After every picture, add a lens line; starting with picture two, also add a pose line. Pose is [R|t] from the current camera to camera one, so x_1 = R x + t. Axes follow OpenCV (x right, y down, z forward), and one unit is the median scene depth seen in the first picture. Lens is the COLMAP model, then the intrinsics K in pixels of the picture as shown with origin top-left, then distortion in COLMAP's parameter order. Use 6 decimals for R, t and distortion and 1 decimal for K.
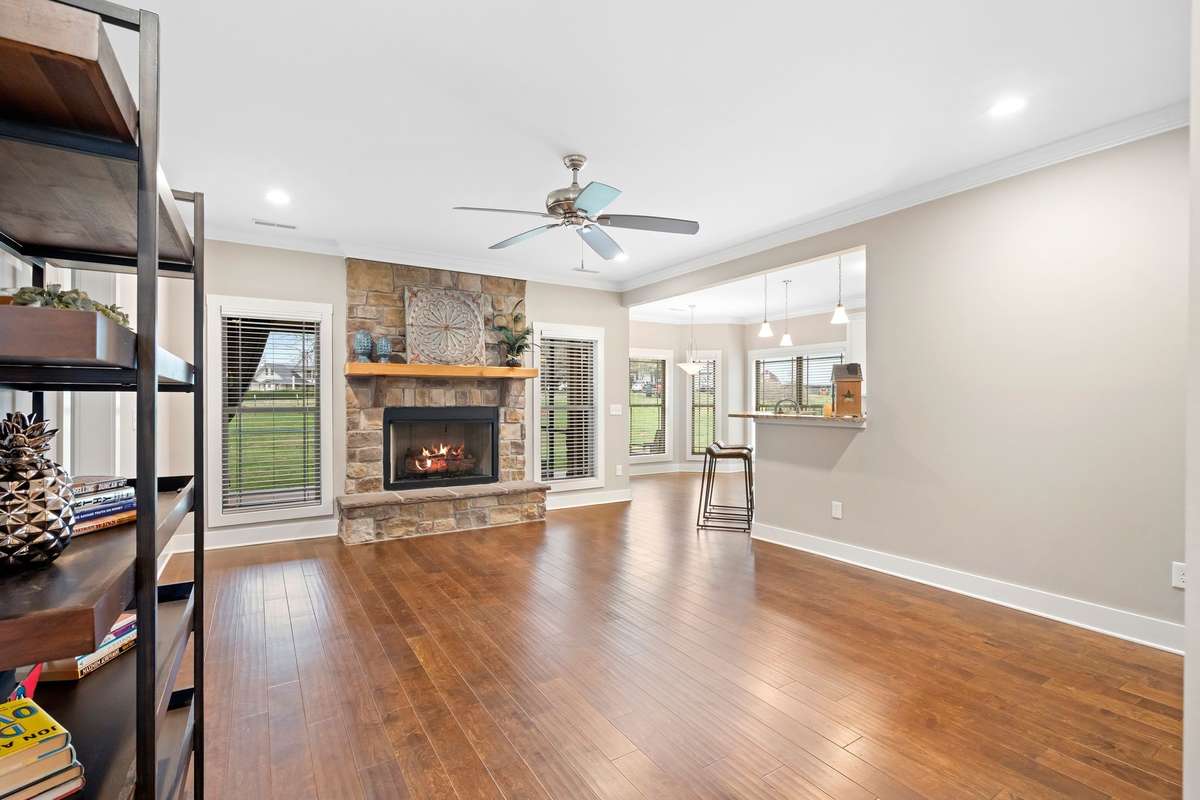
lens RADIAL K [[545.6, 0, 584.2], [0, 545.6, 397.6], [0, 0, 1]] dist [-0.009840, 0.003803]
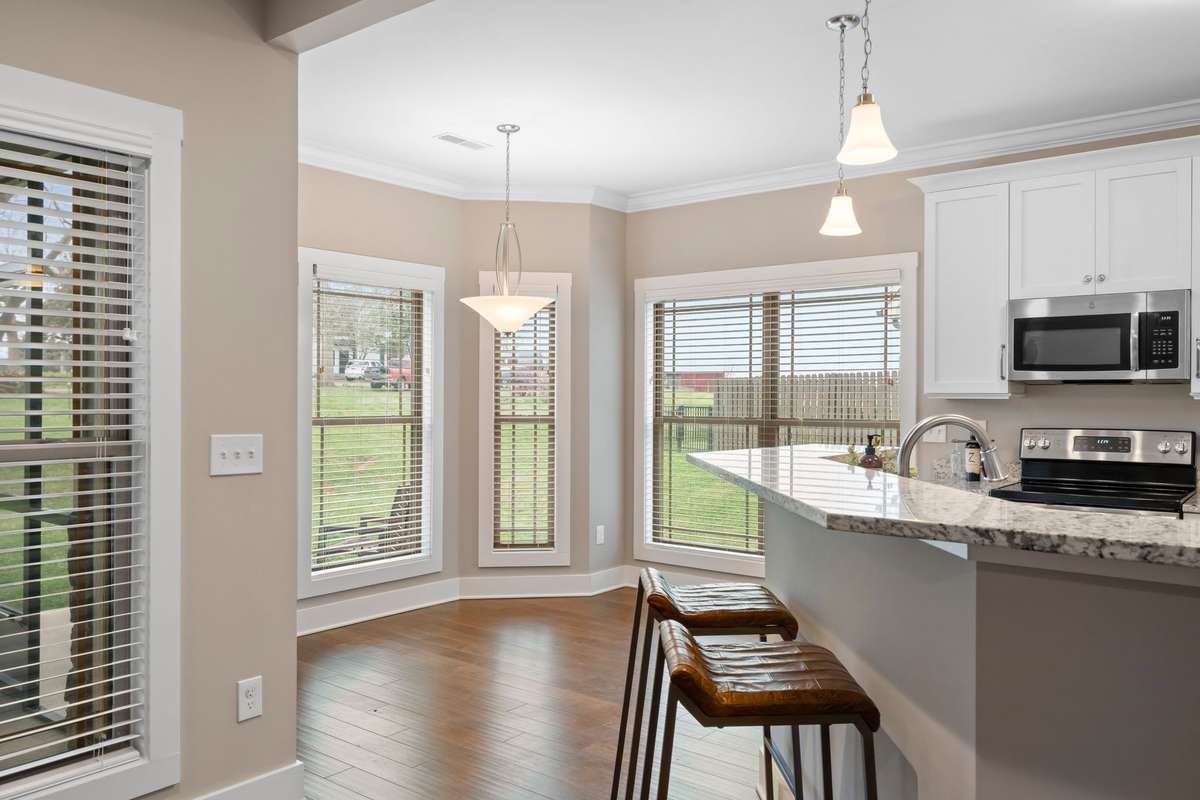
lens RADIAL K [[908.6, 0, 604.9], [0, 908.6, 403.9], [0, 0, 1]] dist [-0.004493, 0.004536]
pose [[0.934337, 0.001032, 0.356389, 0.076242], [-0.006155, 0.999893, 0.013242, -0.007789], [-0.356337, -0.014567, 0.934244, 0.637812]]
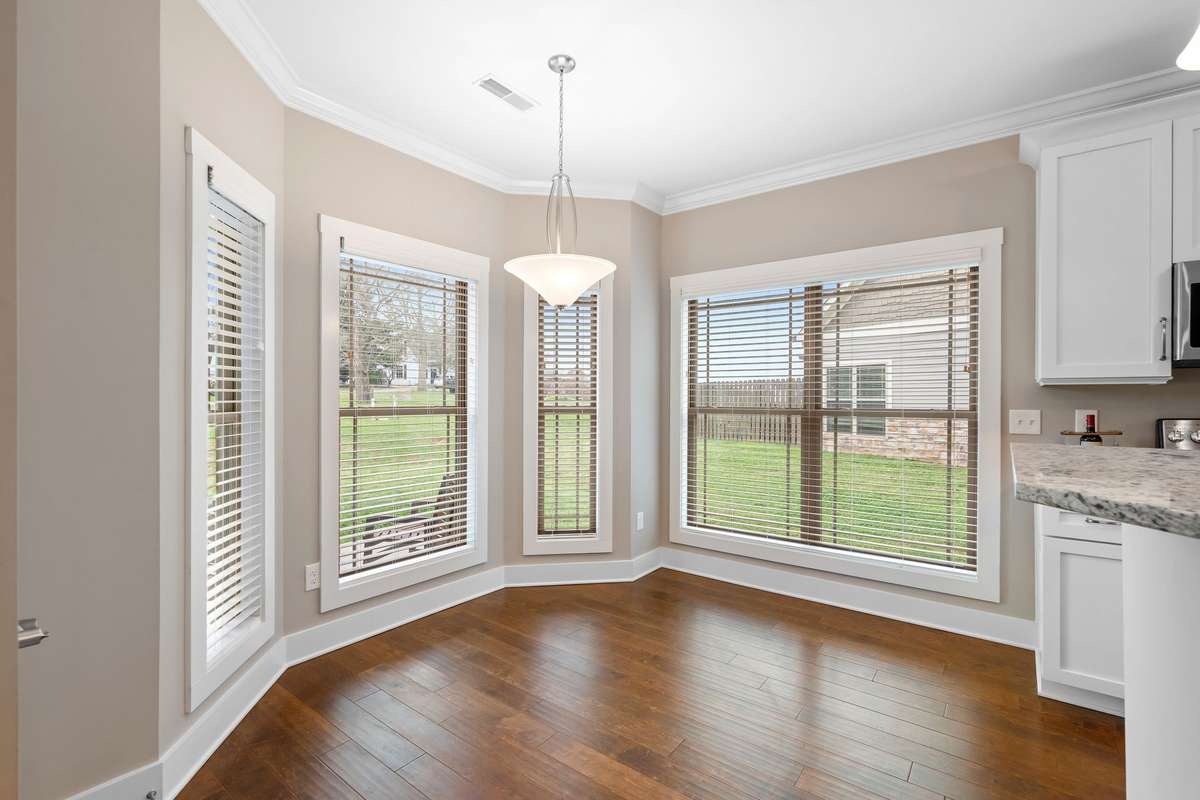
lens RADIAL K [[545.6, 0, 596.7], [0, 545.6, 404.0], [0, 0, 1]] dist [-0.009840, 0.003803]
pose [[0.931832, -0.001409, 0.362886, 0.157541], [-0.004899, 0.999852, 0.016463, 0.006167], [-0.362856, -0.017118, 0.931688, 1.022059]]
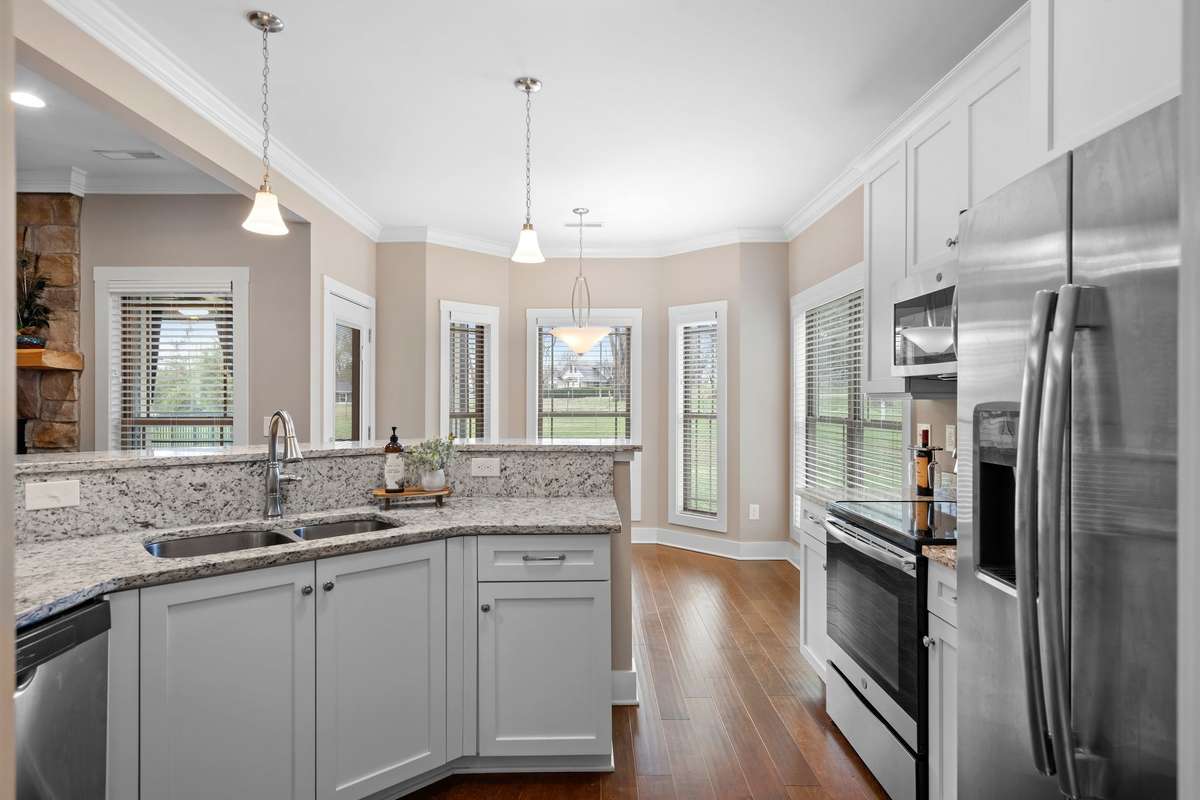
lens RADIAL K [[646.8, 0, 596.2], [0, 646.8, 401.8], [0, 0, 1]] dist [0.011720, 0.000092]
pose [[0.860249, 0.003474, -0.509862, 0.706645], [0.001996, 0.999946, 0.010181, -0.007344], [0.509870, -0.009776, 0.860196, 0.722295]]
